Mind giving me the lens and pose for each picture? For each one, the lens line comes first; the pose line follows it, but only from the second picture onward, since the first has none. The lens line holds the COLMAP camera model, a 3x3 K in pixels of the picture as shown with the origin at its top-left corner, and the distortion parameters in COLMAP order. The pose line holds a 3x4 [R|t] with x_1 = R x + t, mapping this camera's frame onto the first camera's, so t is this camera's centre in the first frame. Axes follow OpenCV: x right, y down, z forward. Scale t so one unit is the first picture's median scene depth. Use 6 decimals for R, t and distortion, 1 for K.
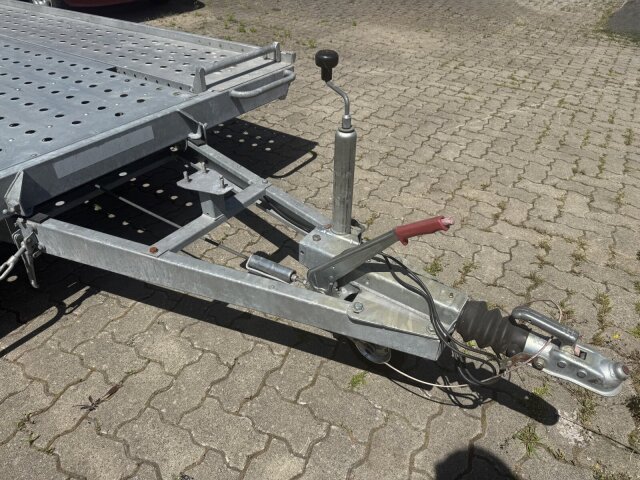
lens RADIAL K [[450.1, 0, 323.1], [0, 450.1, 242.8], [0, 0, 1]] dist [0.009206, -0.002741]
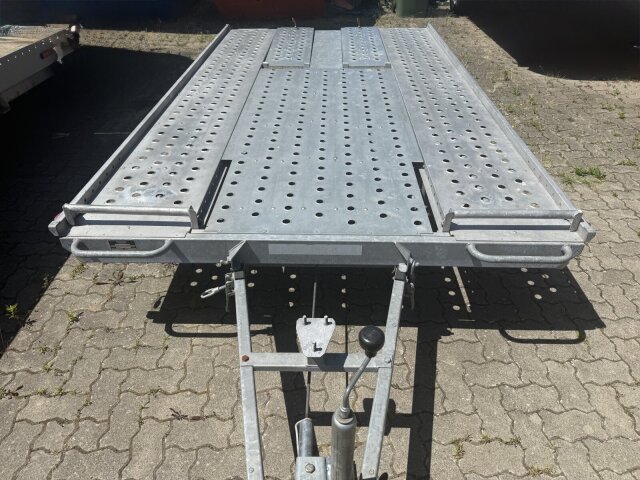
lens RADIAL K [[450.1, 0, 323.1], [0, 450.1, 242.8], [0, 0, 1]] dist [0.009206, -0.002741]
pose [[0.550956, 0.500528, -0.667772, 0.286201], [-0.502573, 0.837804, 0.213320, -0.453245], [0.666234, 0.218074, 0.713145, 0.169603]]
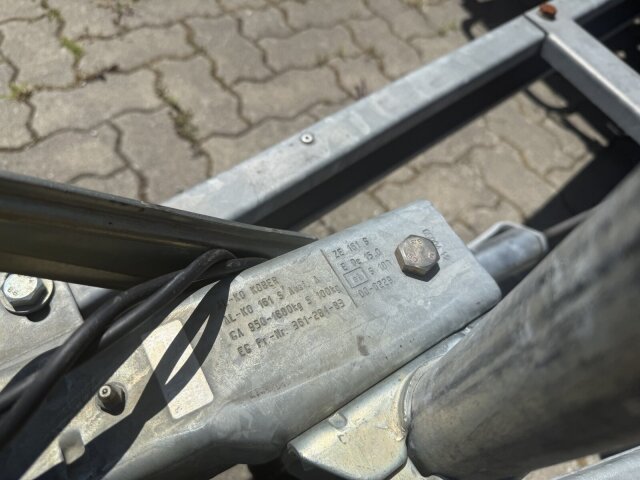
lens RADIAL K [[450.1, 0, 323.1], [0, 450.1, 242.8], [0, 0, 1]] dist [0.009206, -0.002741]
pose [[-0.440880, 0.715983, -0.541288, 0.068913], [-0.651091, 0.159994, 0.741945, -0.087074], [0.617823, 0.679536, 0.395632, 0.652521]]
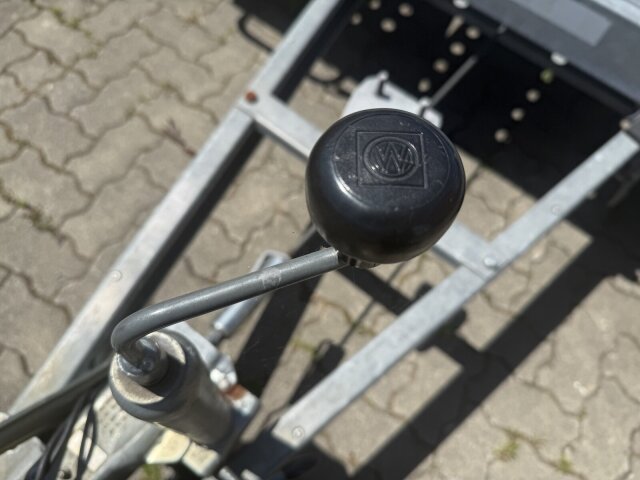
lens RADIAL K [[466.9, 0, 320.0], [0, 466.9, 240.0], [0, 0, 1]] dist [-0.087122, 0.073616]
pose [[-0.059469, 0.893151, -0.445808, 0.045736], [-0.675058, 0.293012, 0.677083, -0.309052], [0.735364, 0.341211, 0.585504, 0.590414]]
